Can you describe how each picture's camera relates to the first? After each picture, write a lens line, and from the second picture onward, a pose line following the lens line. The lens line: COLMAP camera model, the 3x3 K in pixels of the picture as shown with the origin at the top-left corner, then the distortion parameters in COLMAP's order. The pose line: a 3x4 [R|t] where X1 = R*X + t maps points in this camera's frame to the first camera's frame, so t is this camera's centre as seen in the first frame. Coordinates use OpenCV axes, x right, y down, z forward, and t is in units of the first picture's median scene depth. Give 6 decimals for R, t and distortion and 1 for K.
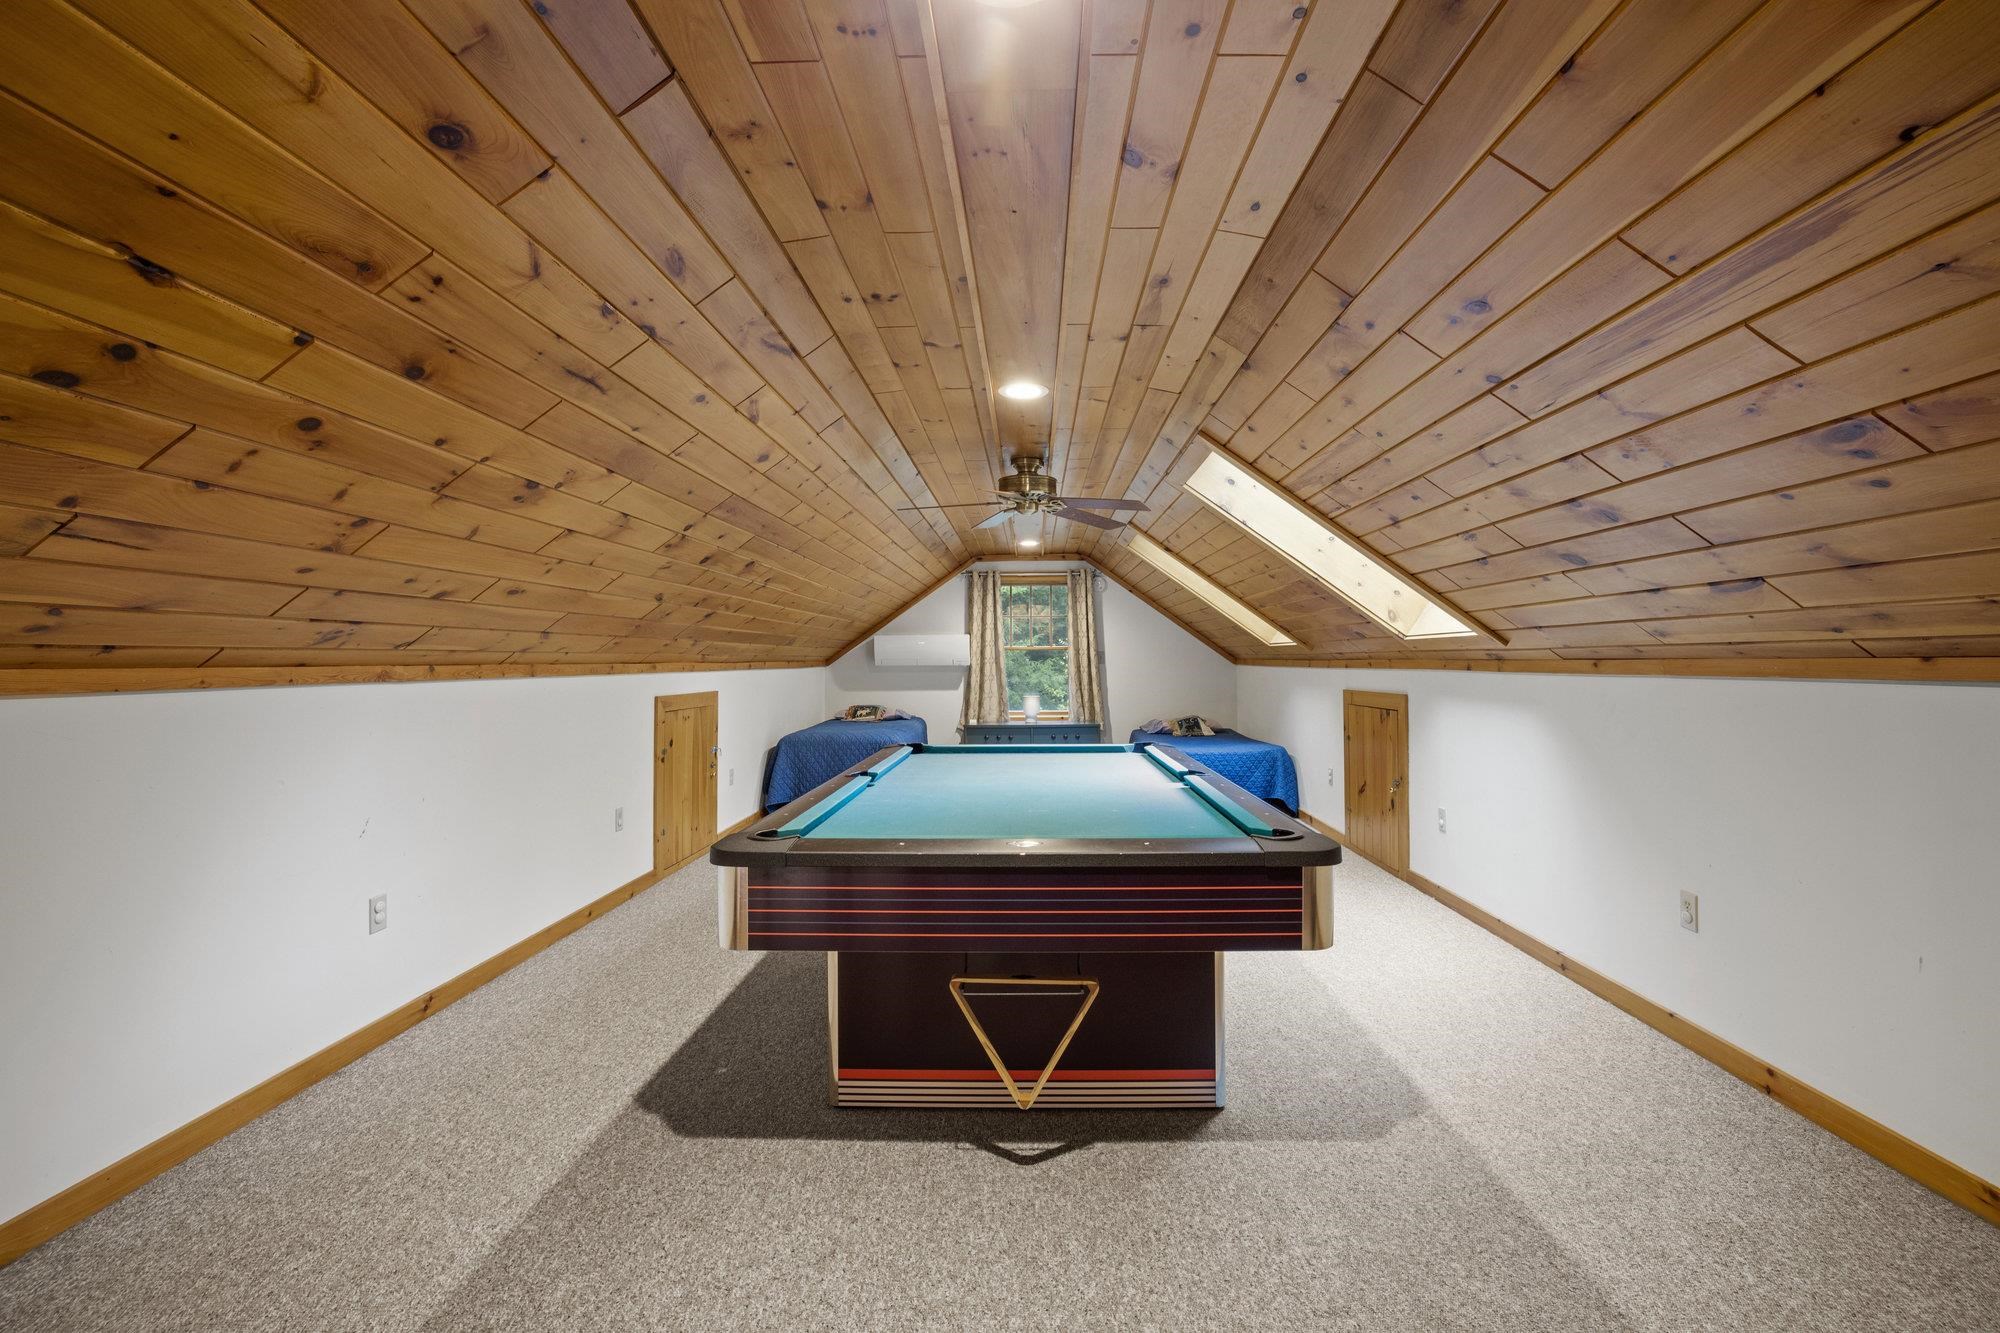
lens RADIAL K [[881.9, 0, 1002.7], [0, 881.9, 661.7], [0, 0, 1]] dist [-0.025472, 0.008895]
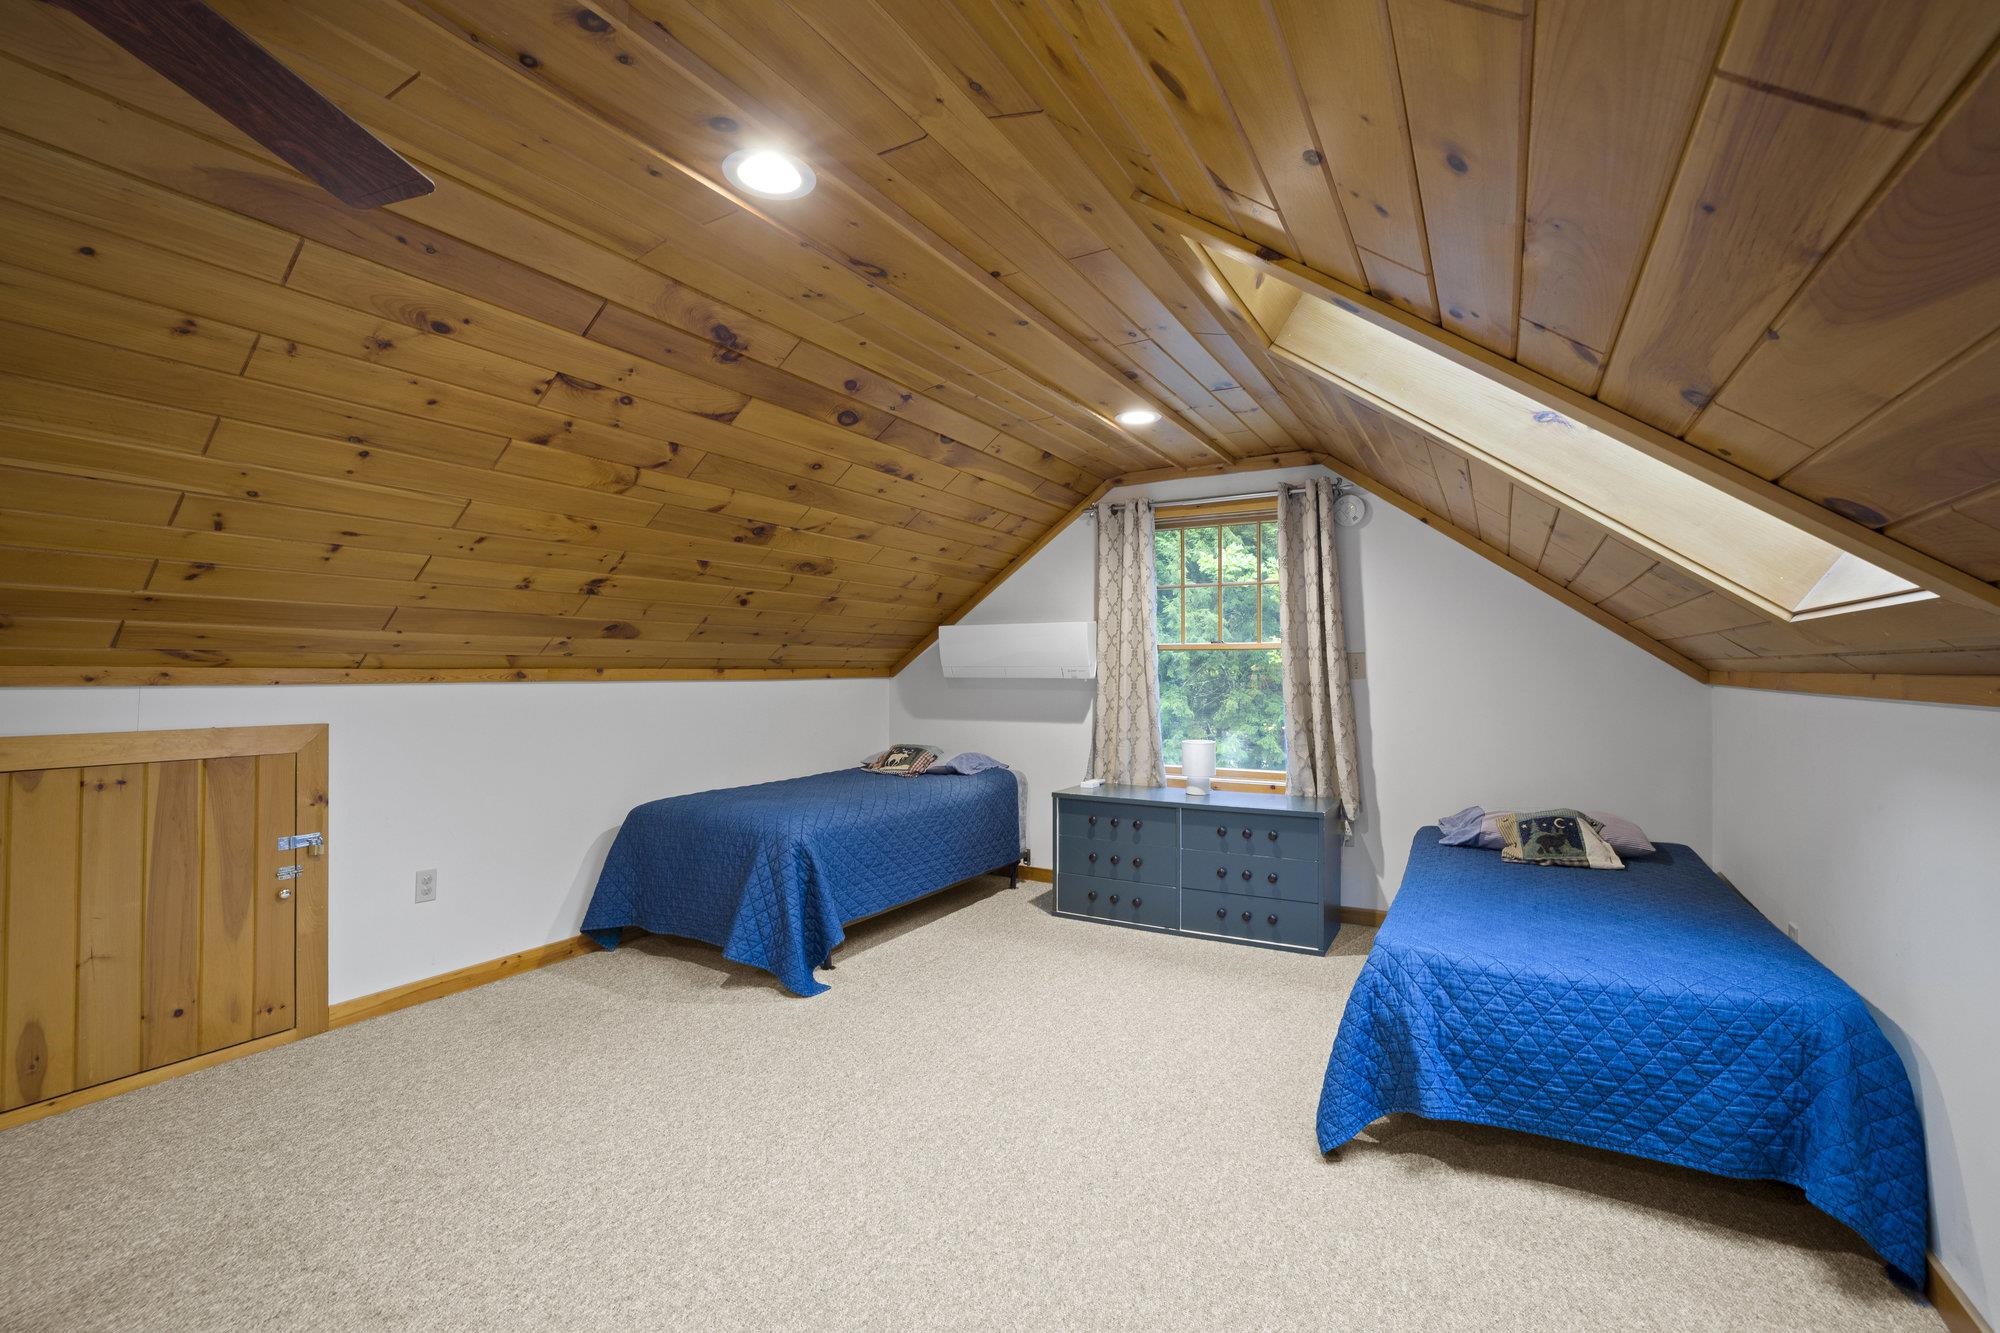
lens RADIAL K [[881.9, 0, 1003.2], [0, 881.9, 666.4], [0, 0, 1]] dist [-0.025472, 0.008895]
pose [[0.888522, 0.006578, -0.458787, 0.162154], [-0.010338, 0.999930, -0.005685, 0.000236], [0.458718, 0.009794, 0.888528, 0.500152]]
